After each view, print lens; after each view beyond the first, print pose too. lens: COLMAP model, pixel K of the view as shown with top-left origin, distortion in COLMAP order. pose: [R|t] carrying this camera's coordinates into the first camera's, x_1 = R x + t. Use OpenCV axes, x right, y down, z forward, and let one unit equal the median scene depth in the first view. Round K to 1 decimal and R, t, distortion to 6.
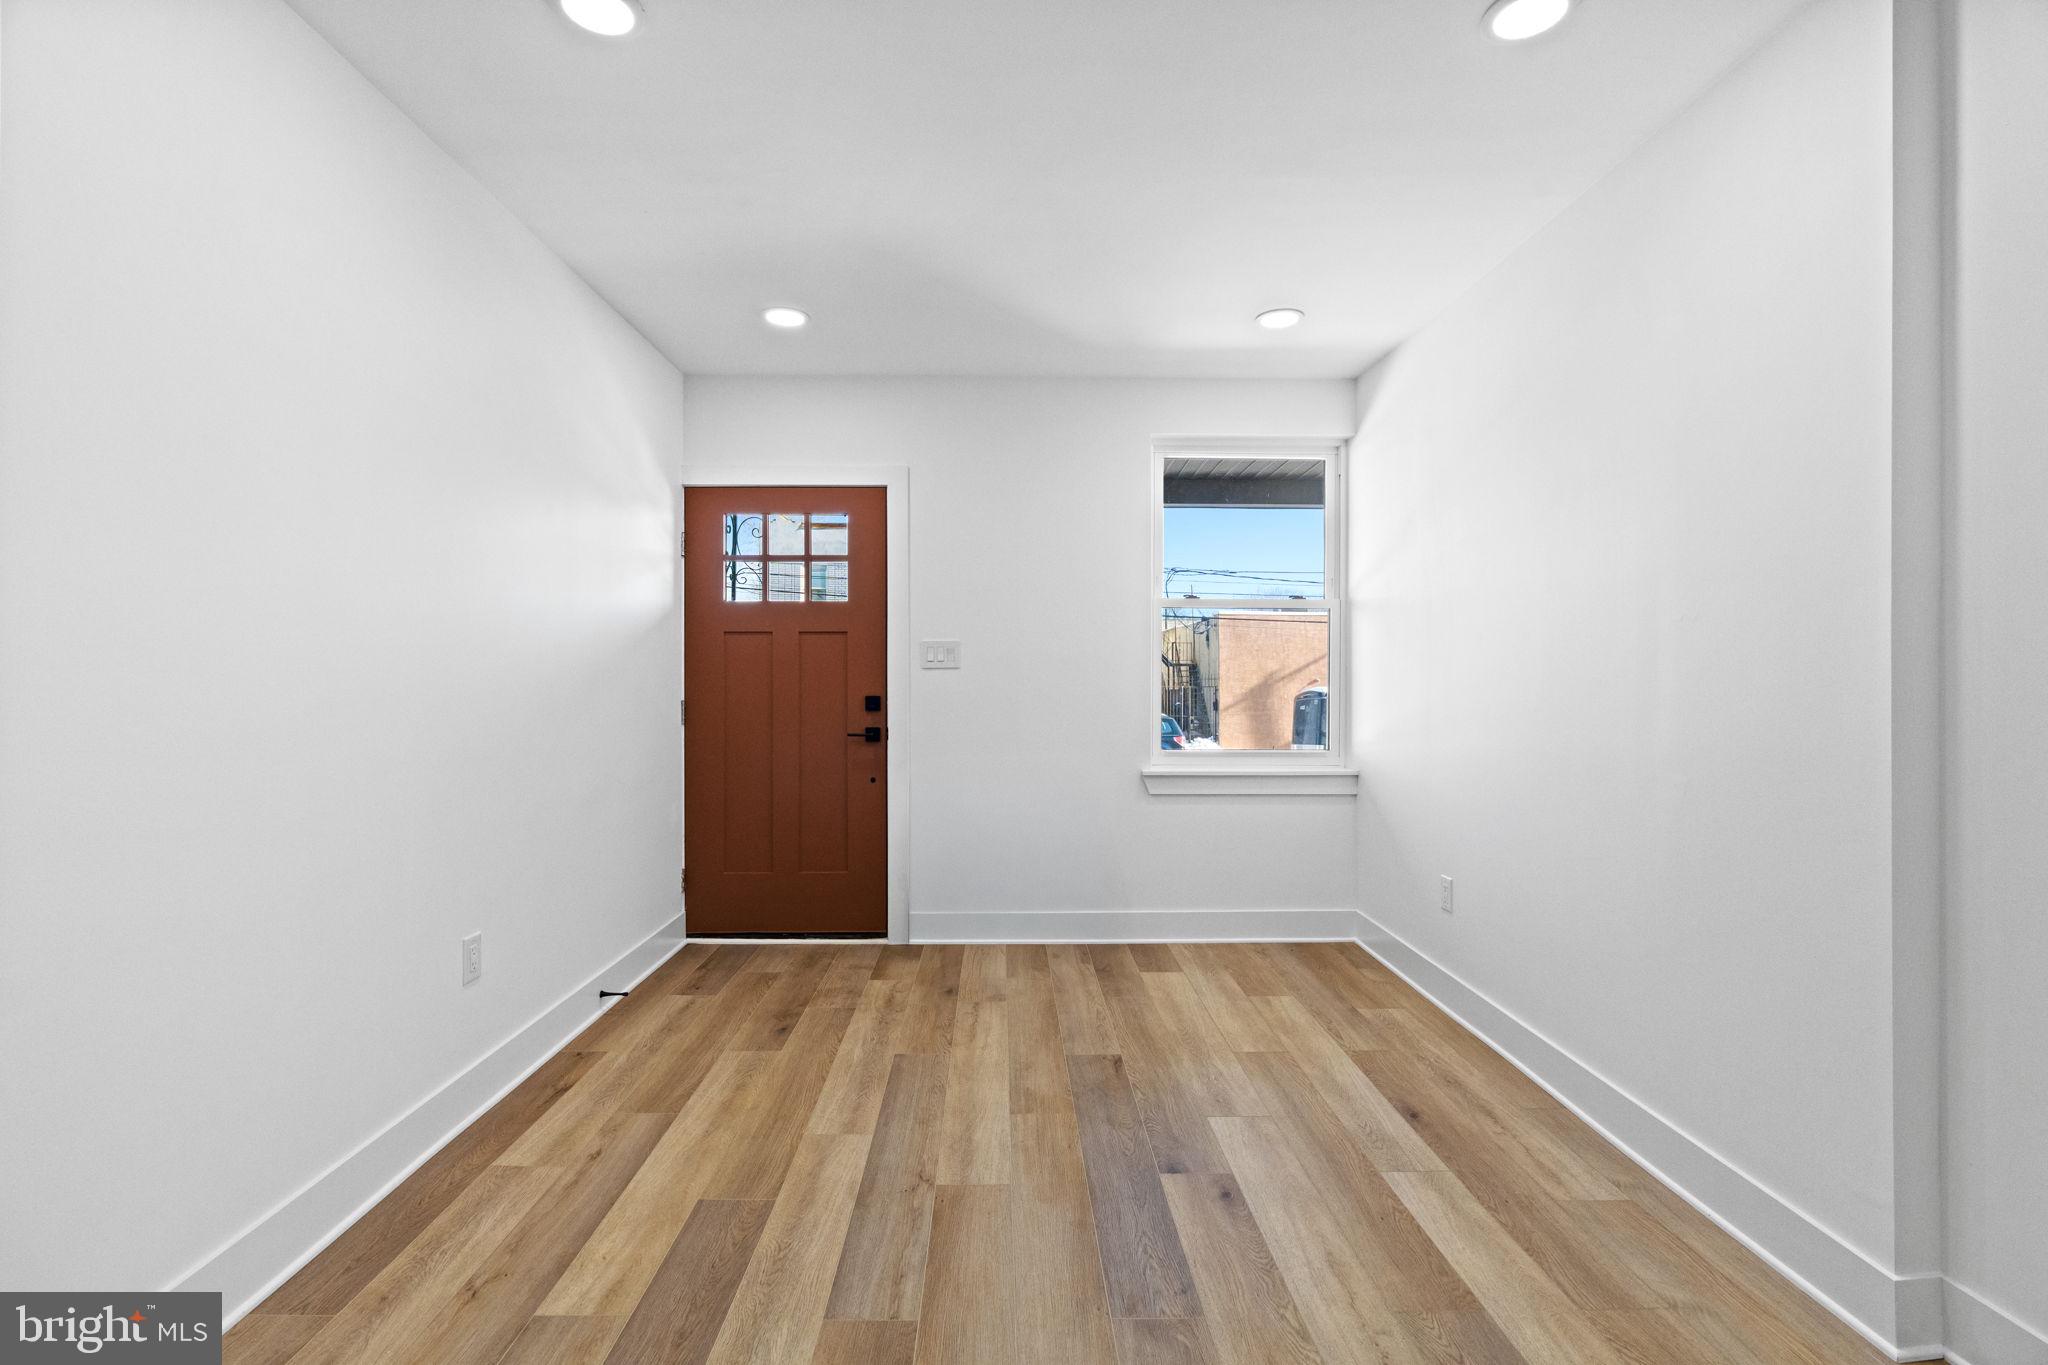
lens RADIAL K [[937.0, 0, 1023.5], [0, 937.0, 665.1], [0, 0, 1]] dist [-0.001693, 0.000571]
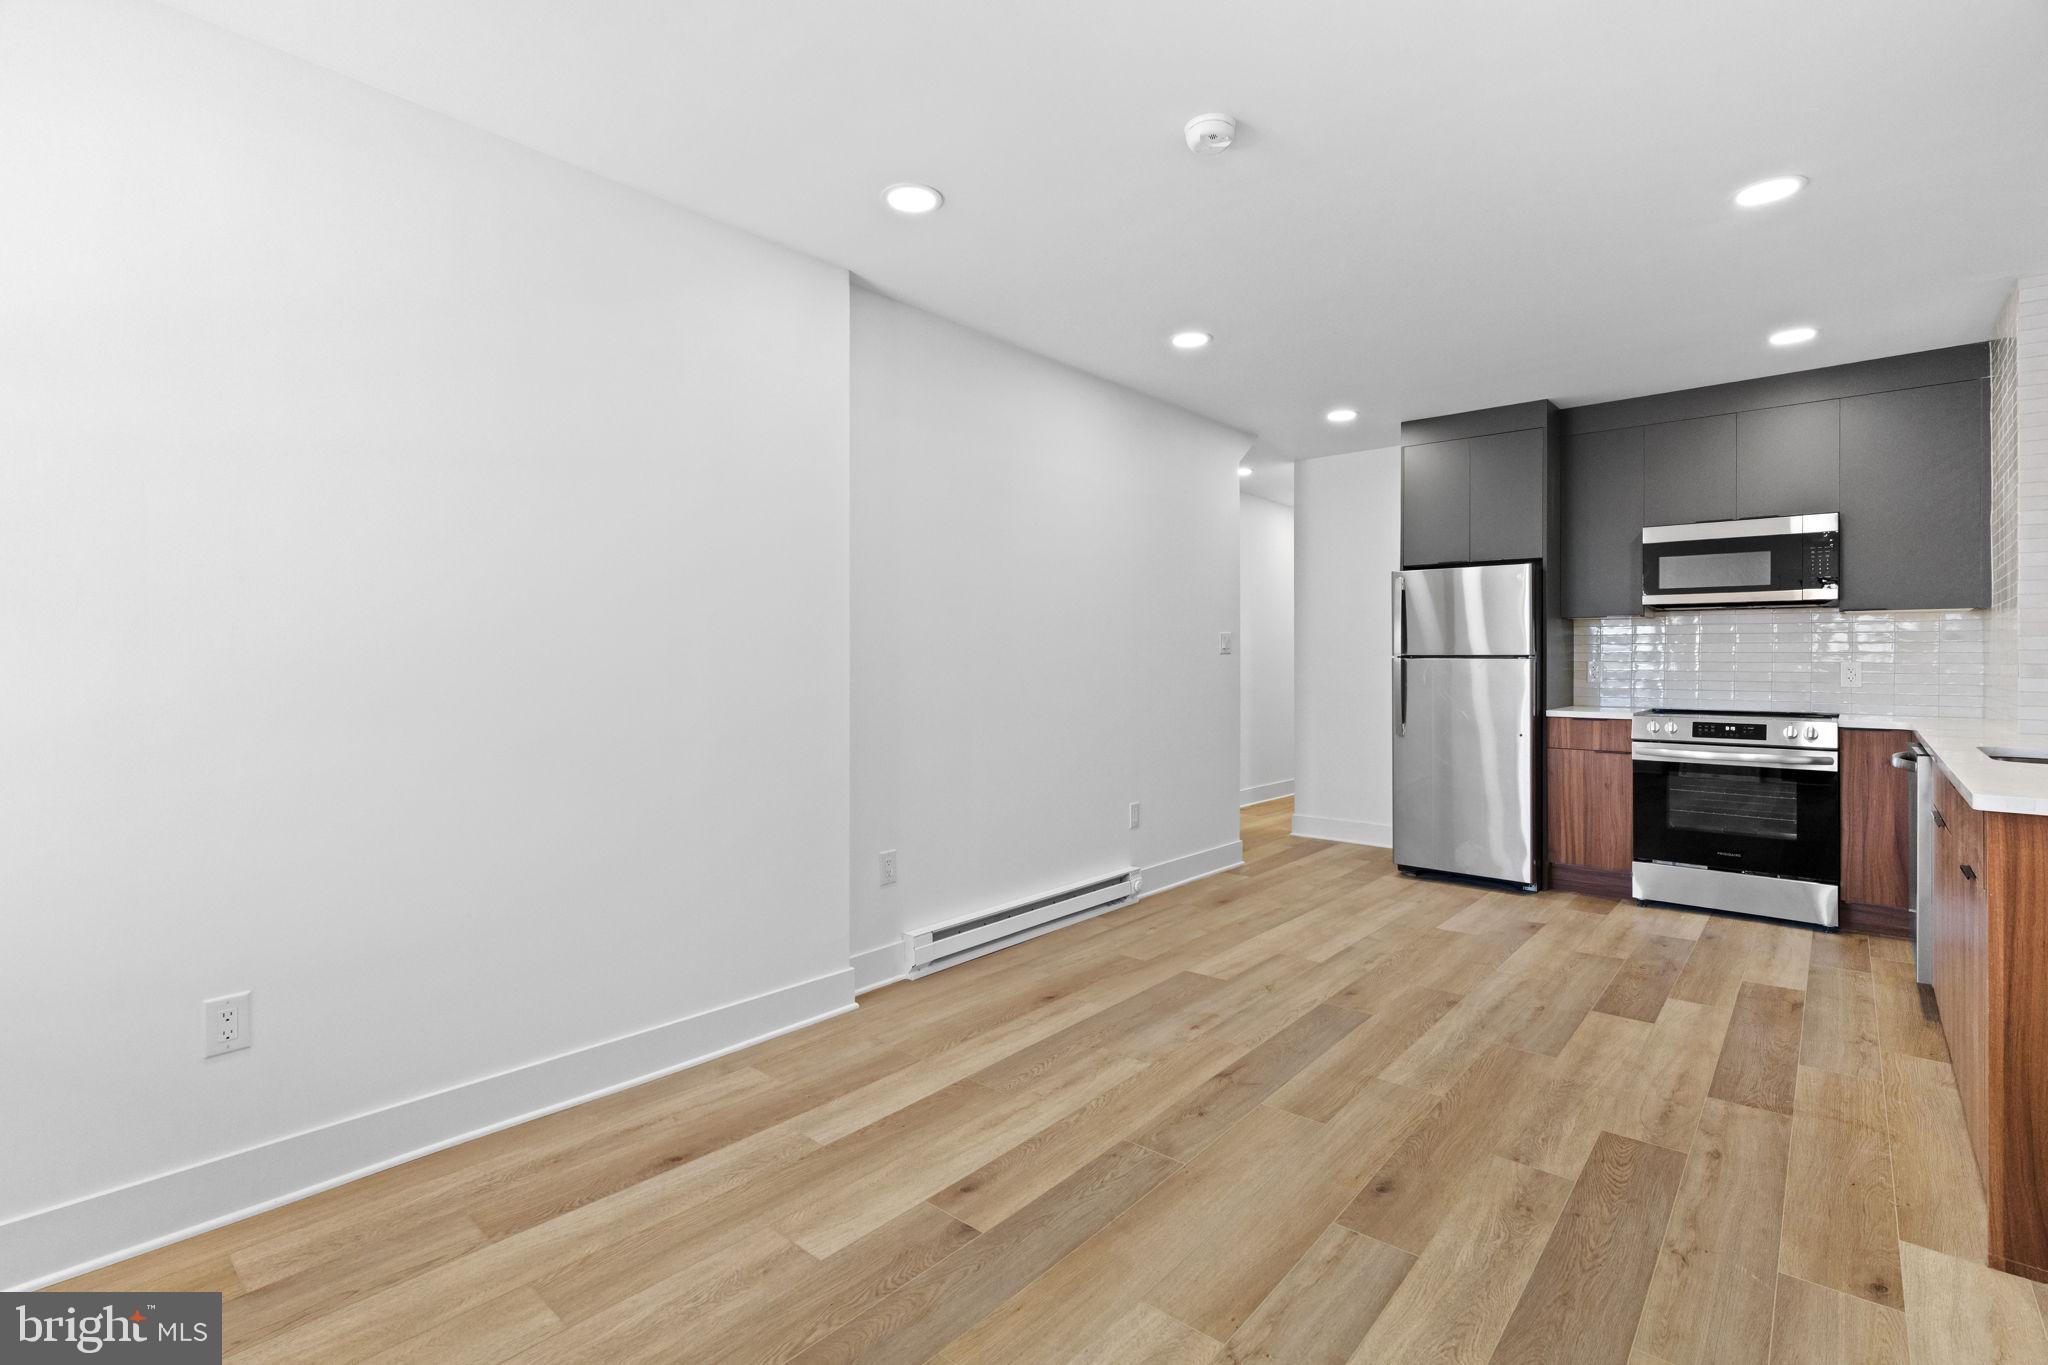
lens RADIAL K [[937.0, 0, 1023.5], [0, 937.0, 665.1], [0, 0, 1]] dist [-0.001693, 0.000571]
pose [[-0.738168, -0.007259, 0.674578, -0.503071], [-0.009910, 0.999951, -0.000084, 0.023133], [-0.674544, -0.006747, -0.738203, 1.770573]]
